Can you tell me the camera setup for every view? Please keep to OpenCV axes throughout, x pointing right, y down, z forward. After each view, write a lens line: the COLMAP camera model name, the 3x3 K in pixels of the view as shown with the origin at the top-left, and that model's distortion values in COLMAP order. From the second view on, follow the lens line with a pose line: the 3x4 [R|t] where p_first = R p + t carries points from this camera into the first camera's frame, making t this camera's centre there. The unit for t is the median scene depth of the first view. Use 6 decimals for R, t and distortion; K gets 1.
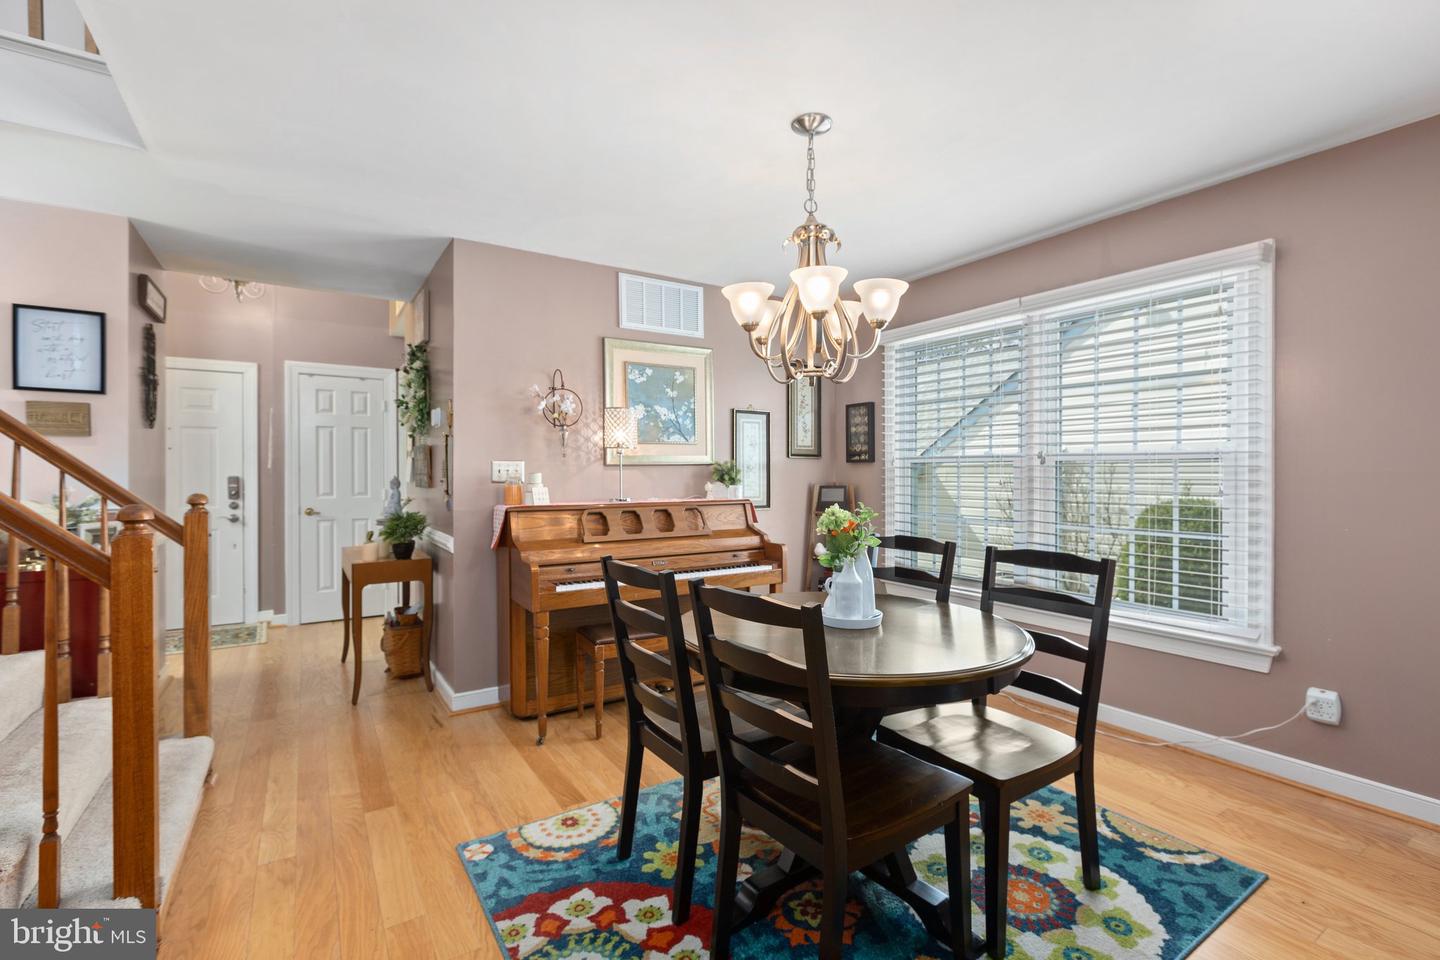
lens RADIAL K [[636.1, 0, 720.0], [0, 636.1, 480.0], [0, 0, 1]] dist [-0.002936, -0.000294]
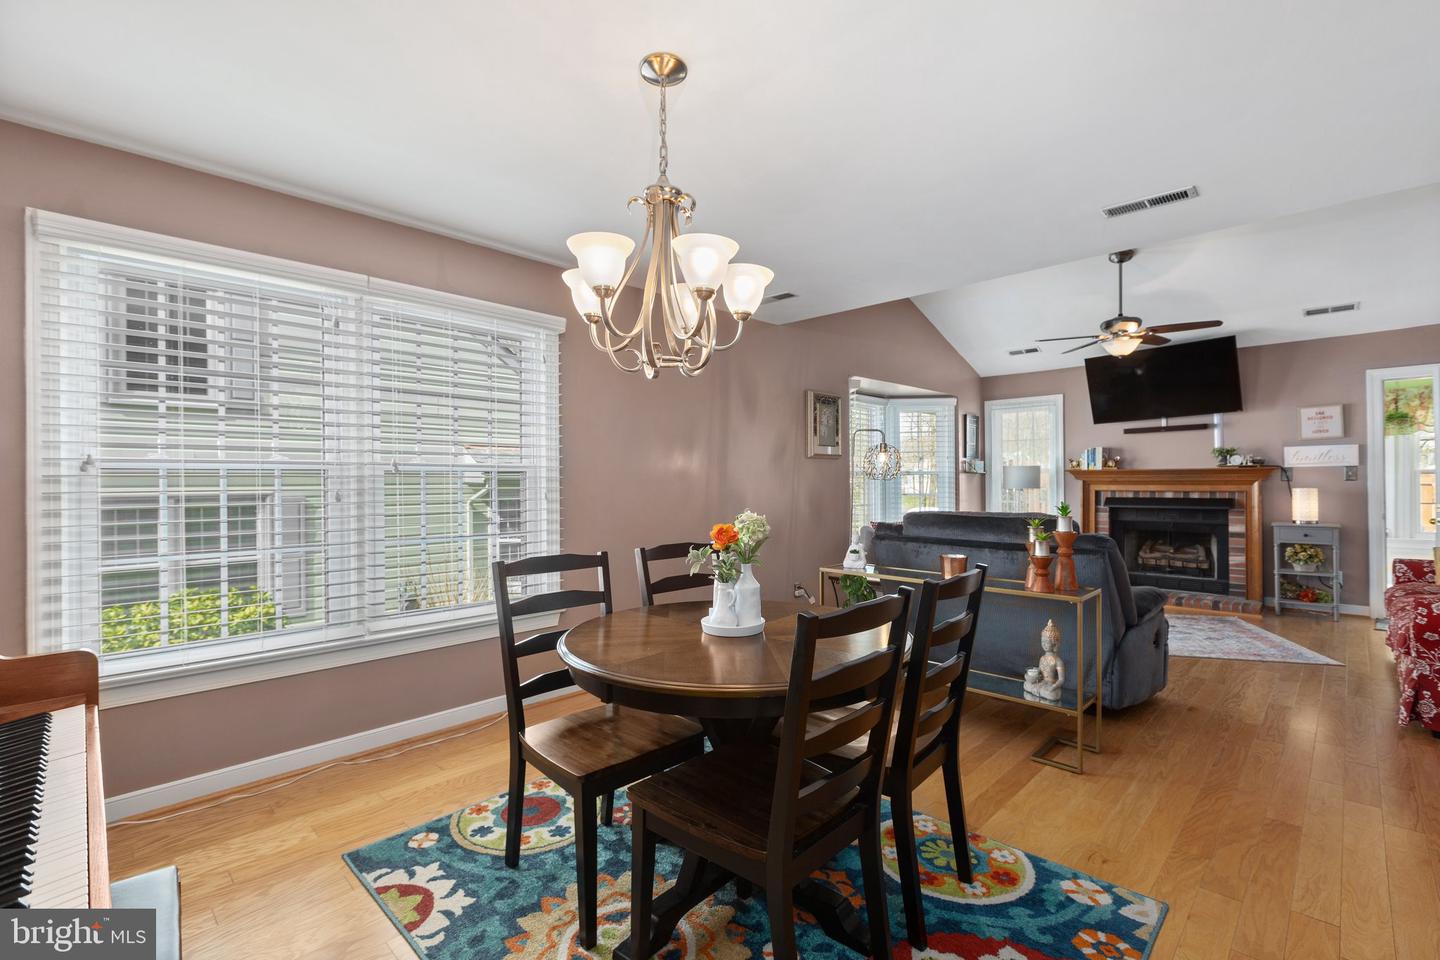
lens RADIAL K [[652.4, 0, 720.0], [0, 652.4, 480.0], [0, 0, 1]] dist [0.022867, -0.000007]
pose [[-0.221580, 0.005867, 0.975125, -0.582411], [0.012684, 0.999915, -0.003134, -0.008778], [-0.975060, 0.011674, -0.221636, 0.899322]]
